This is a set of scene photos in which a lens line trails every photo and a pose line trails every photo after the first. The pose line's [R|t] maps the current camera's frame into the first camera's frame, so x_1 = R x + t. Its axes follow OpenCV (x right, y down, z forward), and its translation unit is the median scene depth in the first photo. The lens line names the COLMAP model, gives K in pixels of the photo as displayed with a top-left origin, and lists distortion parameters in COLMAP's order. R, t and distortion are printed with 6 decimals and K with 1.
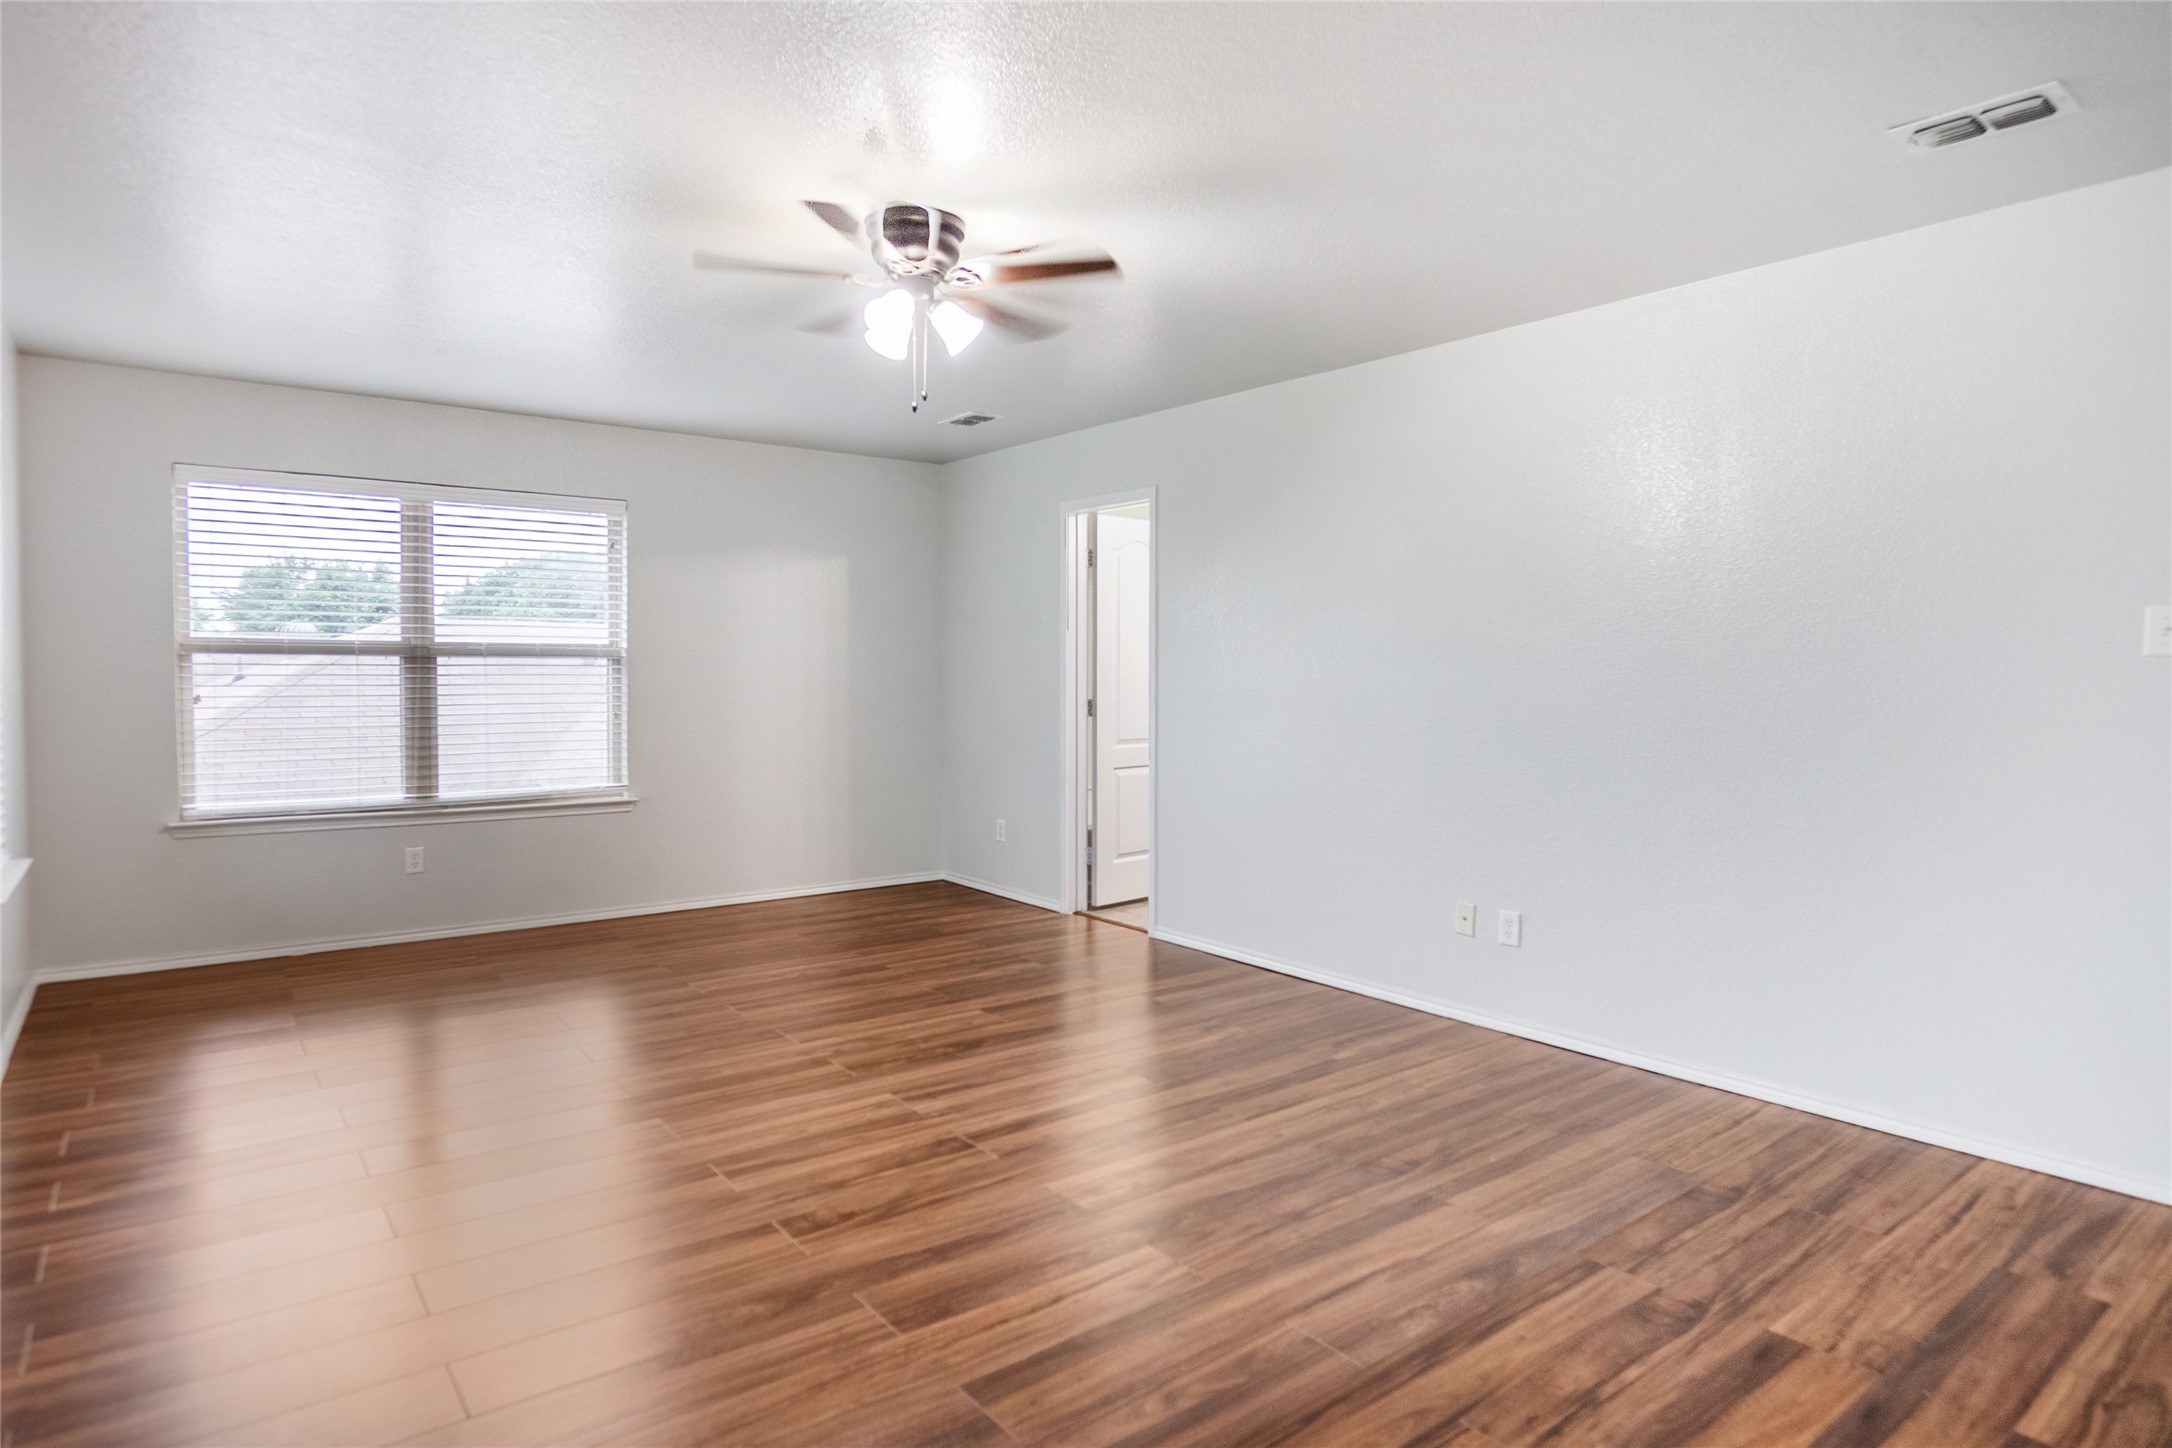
lens RADIAL K [[1179.6, 0, 1063.1], [0, 1179.6, 715.2], [0, 0, 1]] dist [-0.024267, 0.001511]
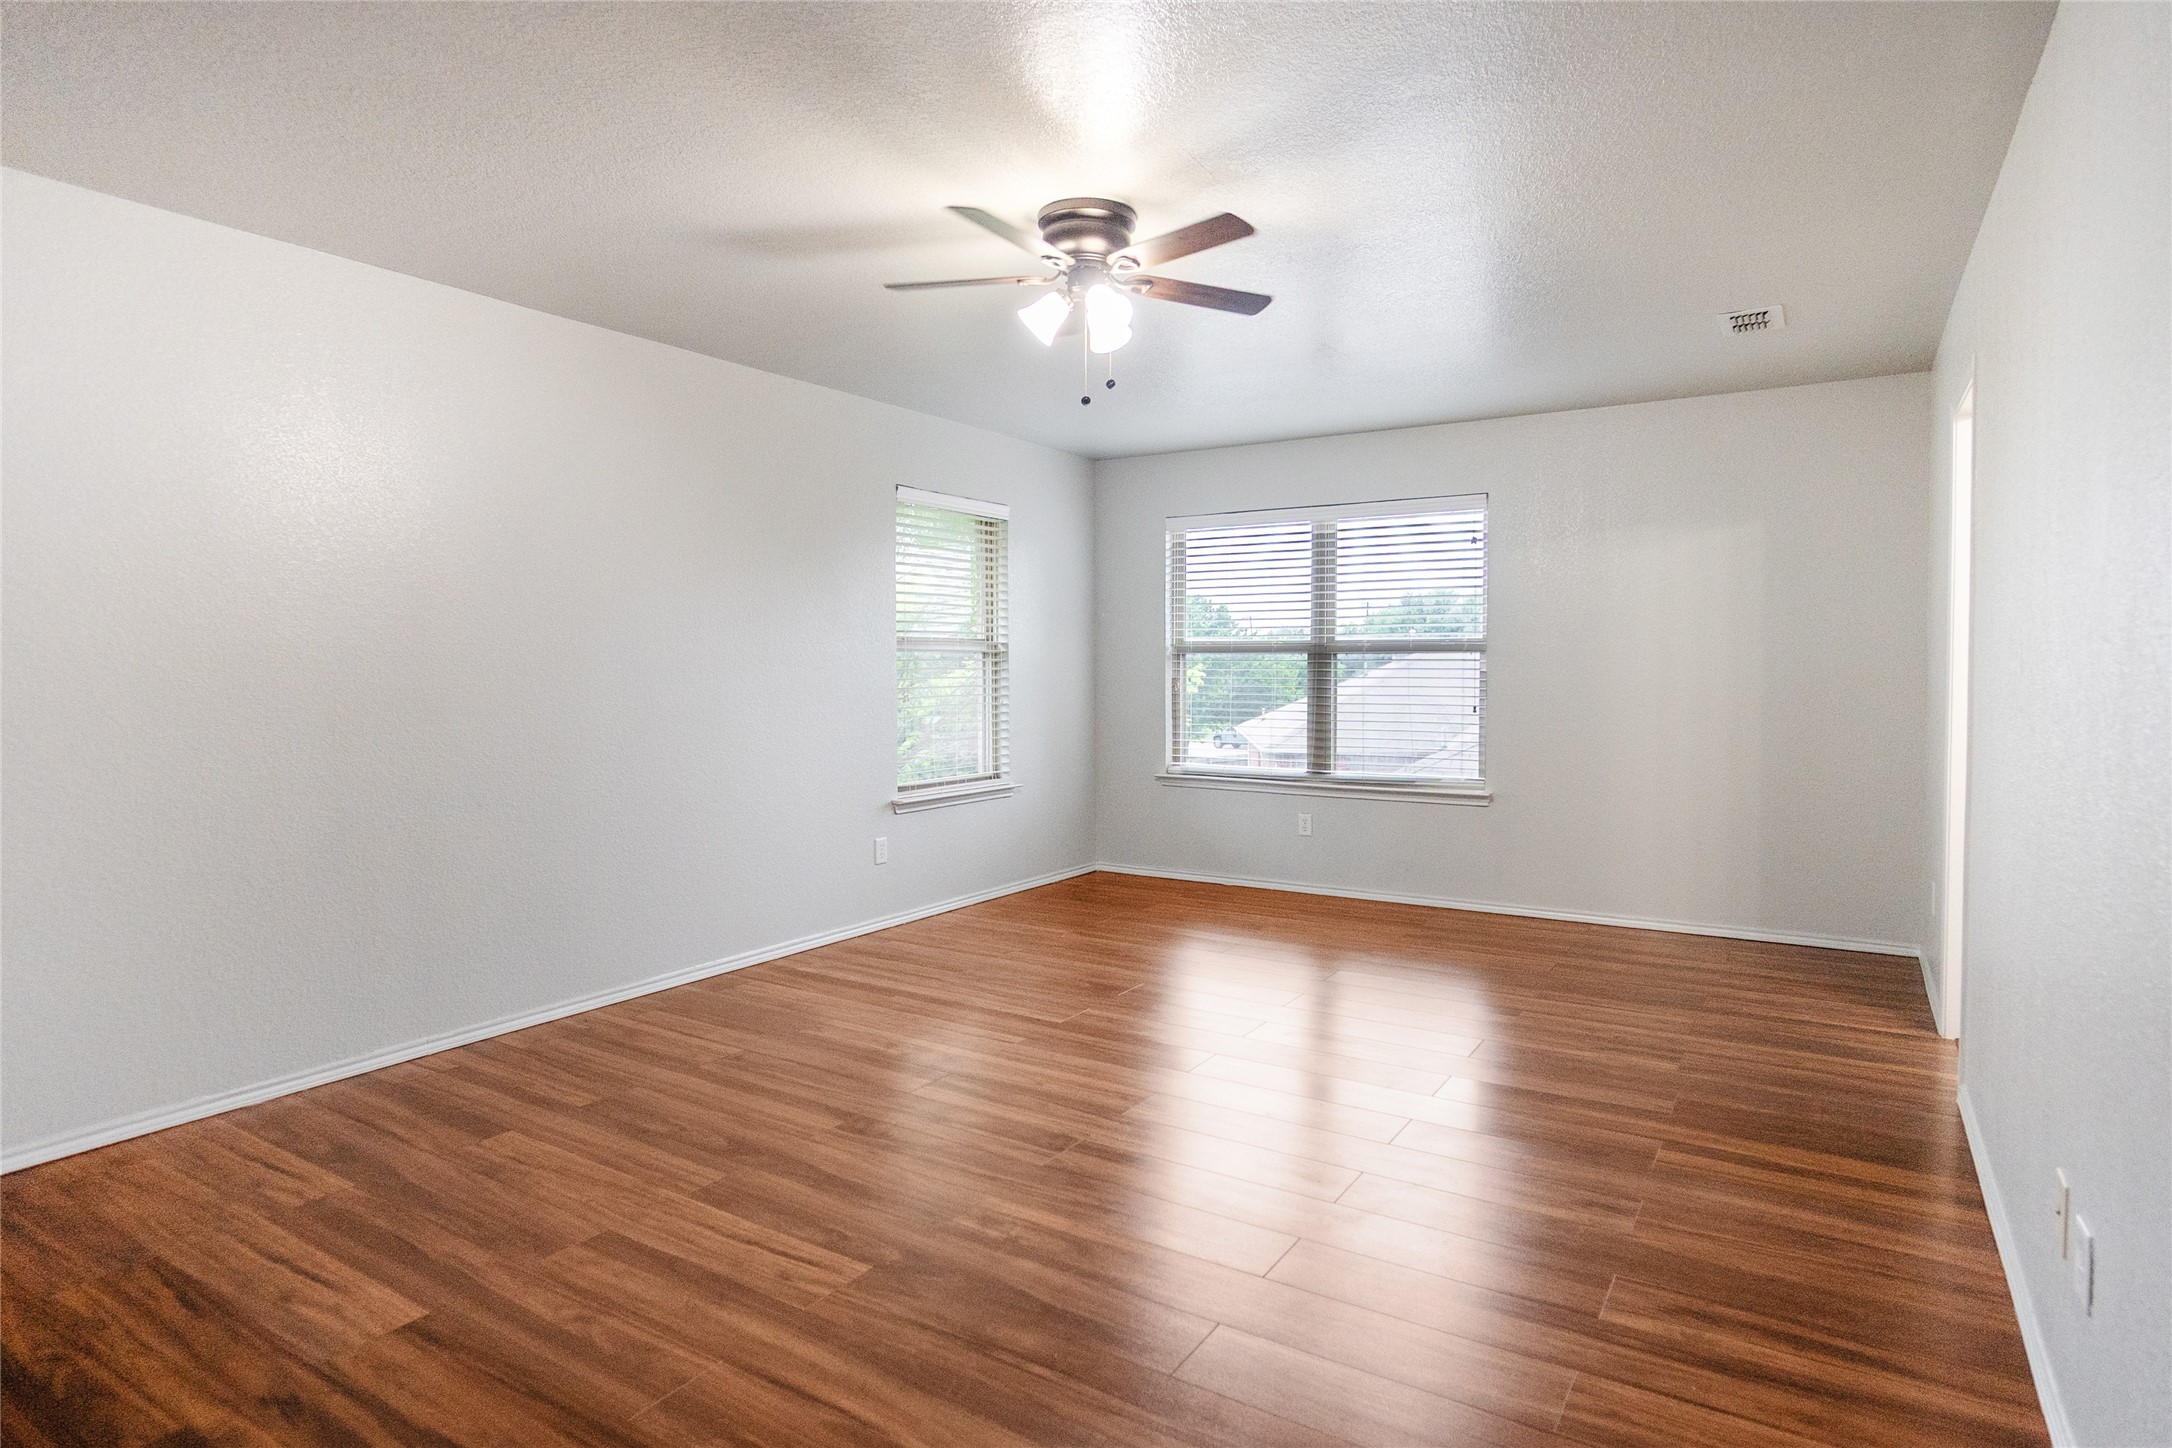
lens RADIAL K [[1149.9, 0, 1090.2], [0, 1149.9, 691.1], [0, 0, 1]] dist [-0.011057, -0.000739]
pose [[0.368141, 0.015480, -0.929641, 0.478918], [-0.031175, 0.999505, 0.004298, -0.010552], [0.929247, 0.027400, 0.368441, 0.392122]]
